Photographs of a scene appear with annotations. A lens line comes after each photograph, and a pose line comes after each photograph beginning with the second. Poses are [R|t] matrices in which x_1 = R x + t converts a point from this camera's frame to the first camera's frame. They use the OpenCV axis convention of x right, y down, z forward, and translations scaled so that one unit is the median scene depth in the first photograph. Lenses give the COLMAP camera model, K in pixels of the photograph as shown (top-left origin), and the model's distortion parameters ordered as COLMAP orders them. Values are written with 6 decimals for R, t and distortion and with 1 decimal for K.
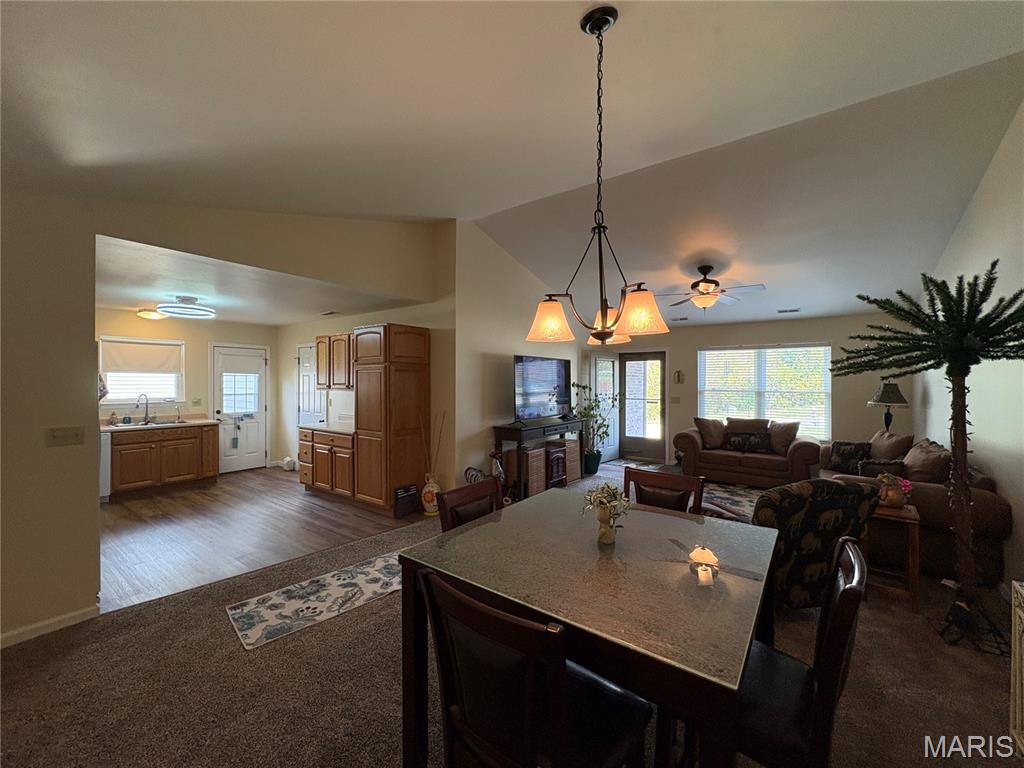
lens RADIAL K [[408.9, 0, 514.2], [0, 408.9, 382.2], [0, 0, 1]] dist [0.002194, 0.000462]
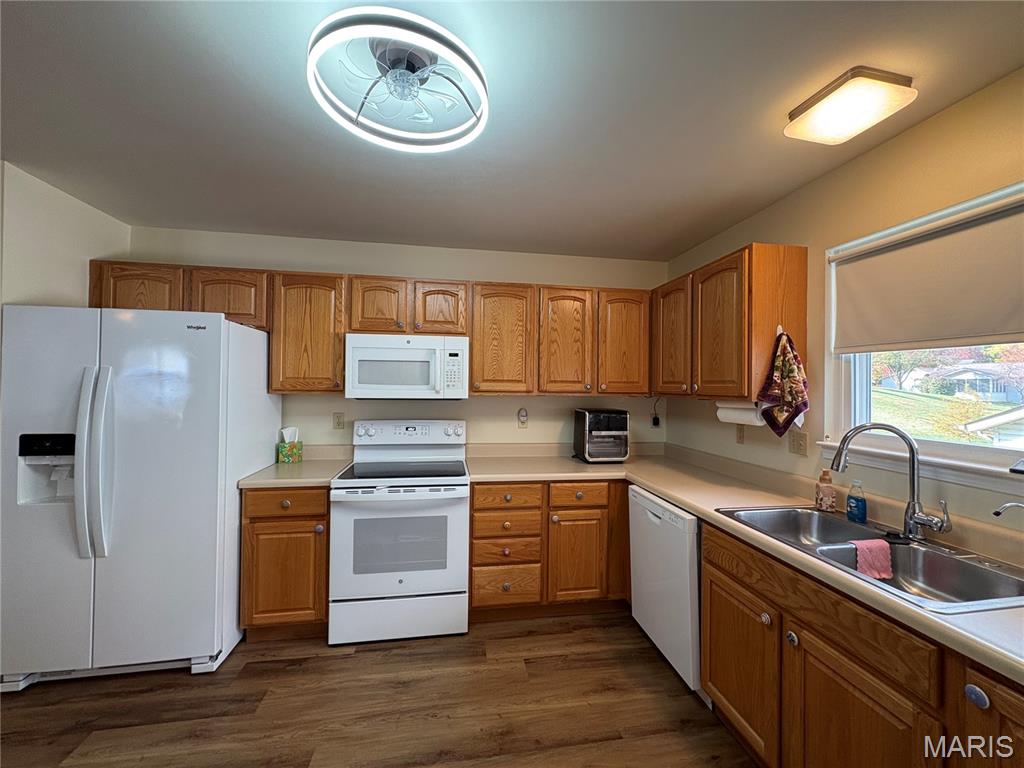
lens RADIAL K [[408.9, 0, 514.2], [0, 408.9, 382.2], [0, 0, 1]] dist [0.002194, 0.000462]
pose [[-0.701294, -0.019142, -0.712615, -0.566946], [-0.019439, 0.999781, -0.007725, 0.009129], [0.712607, 0.008435, -0.701513, 1.052224]]
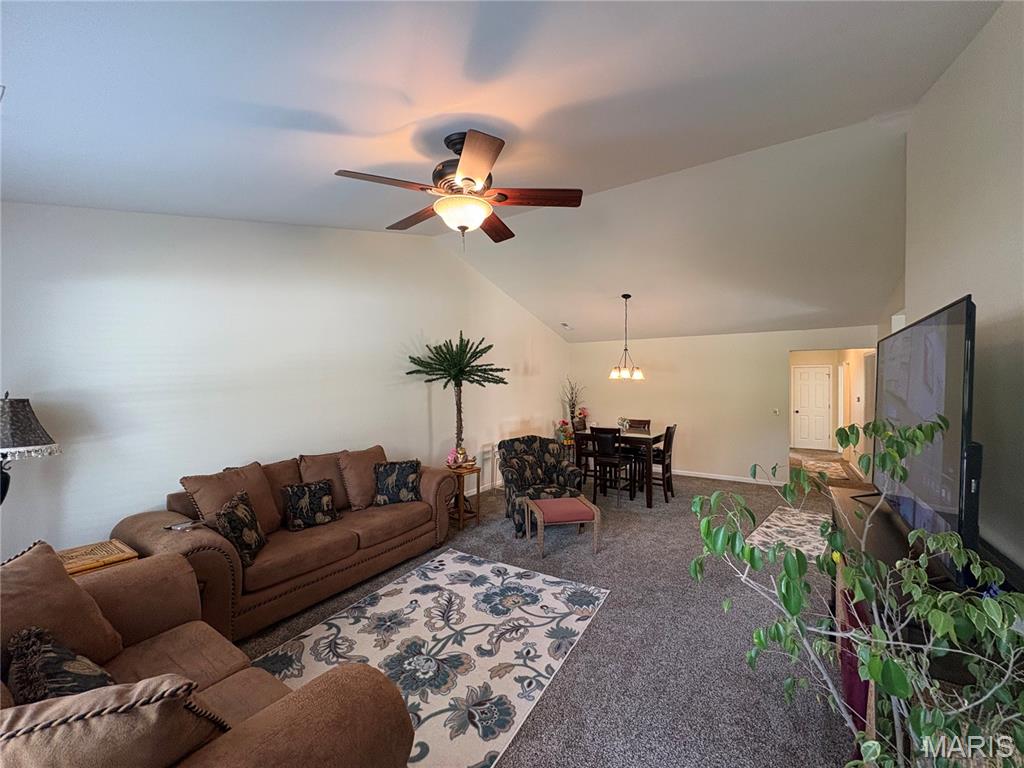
lens RADIAL K [[405.4, 0, 512.0], [0, 405.4, 384.0], [0, 0, 1]] dist [0.001113, 0.000132]
pose [[-0.999280, -0.007255, -0.037245, 0.405882], [-0.007444, 0.999960, 0.004958, -0.018338], [0.037207, 0.005232, -0.999294, 1.366583]]
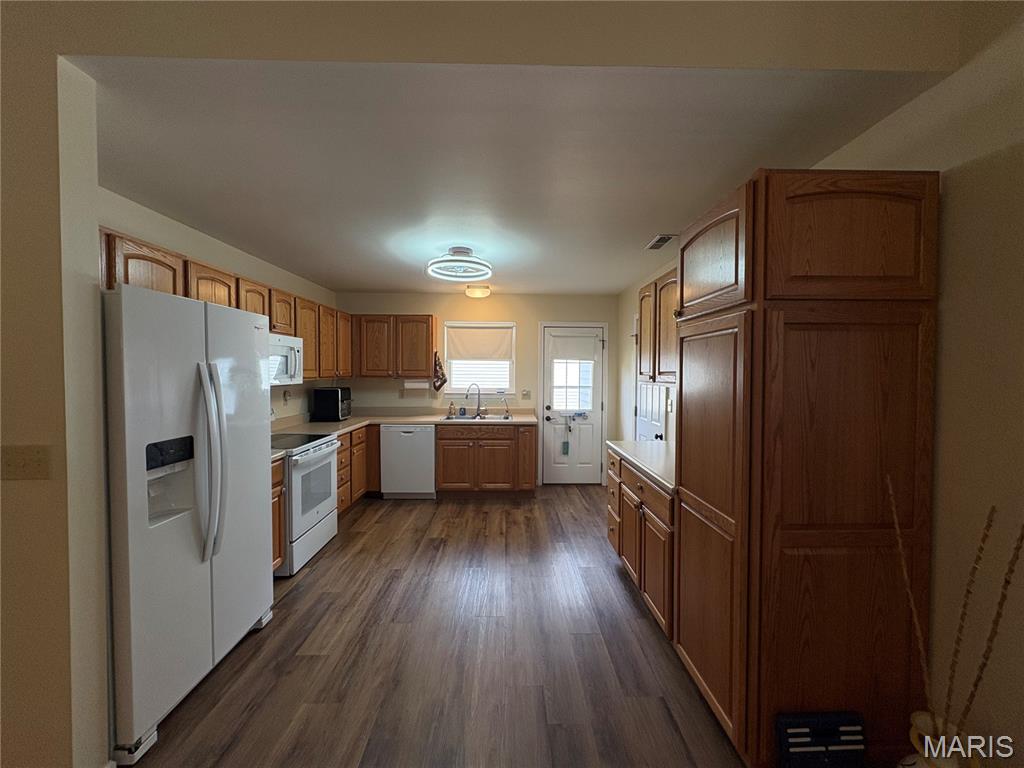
lens RADIAL K [[408.9, 0, 514.2], [0, 408.9, 382.2], [0, 0, 1]] dist [0.002194, 0.000462]
pose [[0.603490, 0.022186, -0.797062, -0.141728], [-0.008354, 0.999734, 0.021502, 0.006154], [0.797327, -0.006317, 0.603515, 0.546247]]
